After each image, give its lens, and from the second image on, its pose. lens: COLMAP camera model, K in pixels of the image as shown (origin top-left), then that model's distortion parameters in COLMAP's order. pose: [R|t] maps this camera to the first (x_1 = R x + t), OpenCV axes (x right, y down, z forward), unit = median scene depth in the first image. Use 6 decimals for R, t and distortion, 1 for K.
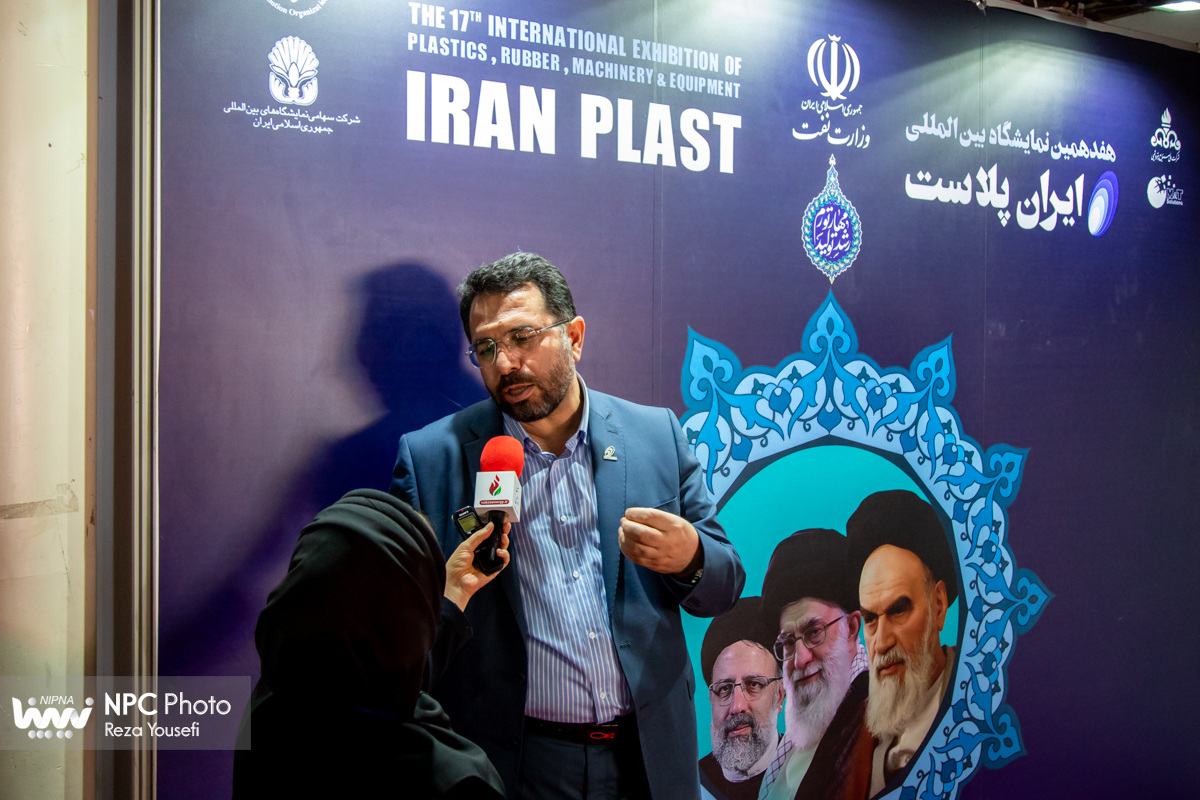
lens RADIAL K [[1065.7, 0, 598.1], [0, 1065.7, 407.6], [0, 0, 1]] dist [-0.006083, 0.016579]
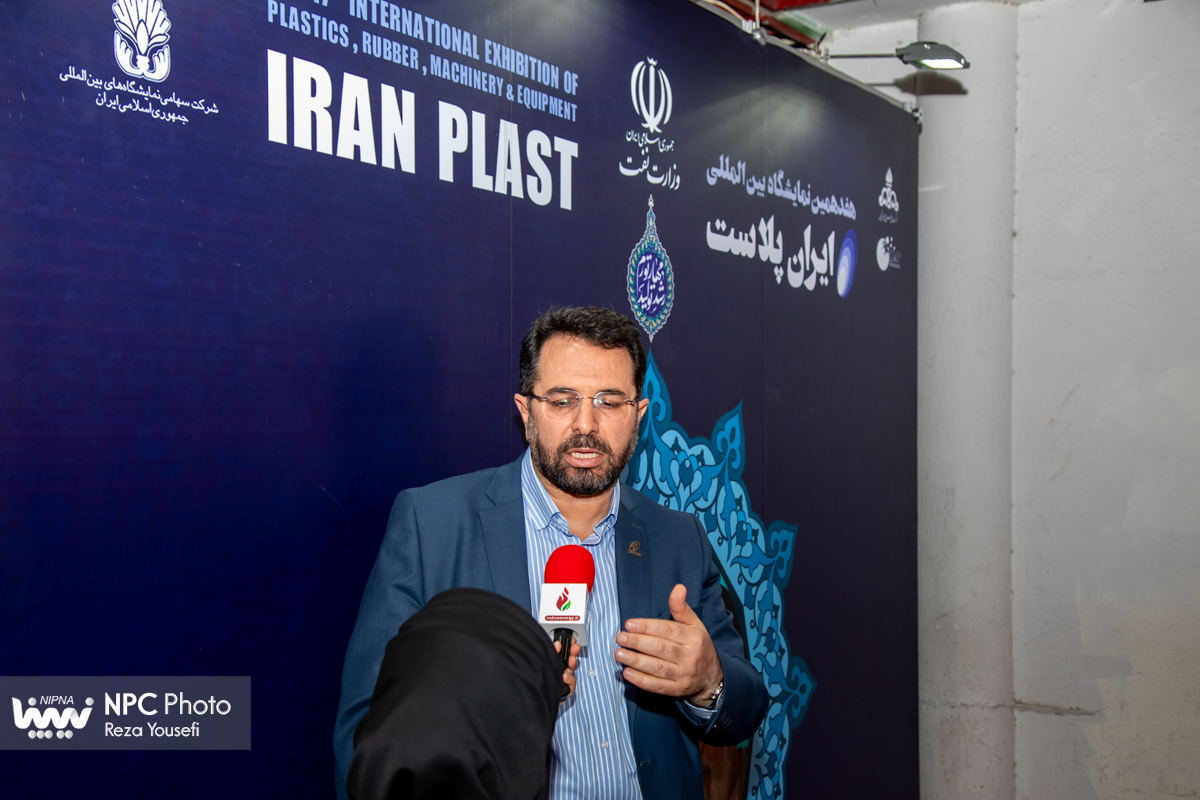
lens RADIAL K [[1494.7, 0, 600.9], [0, 1494.7, 393.9], [0, 0, 1]] dist [0.112415, 0.000000]
pose [[0.859815, 0.029976, 0.509724, -0.440279], [-0.017560, 0.999421, -0.029153, -0.036830], [-0.510303, 0.016115, 0.859844, -0.038410]]
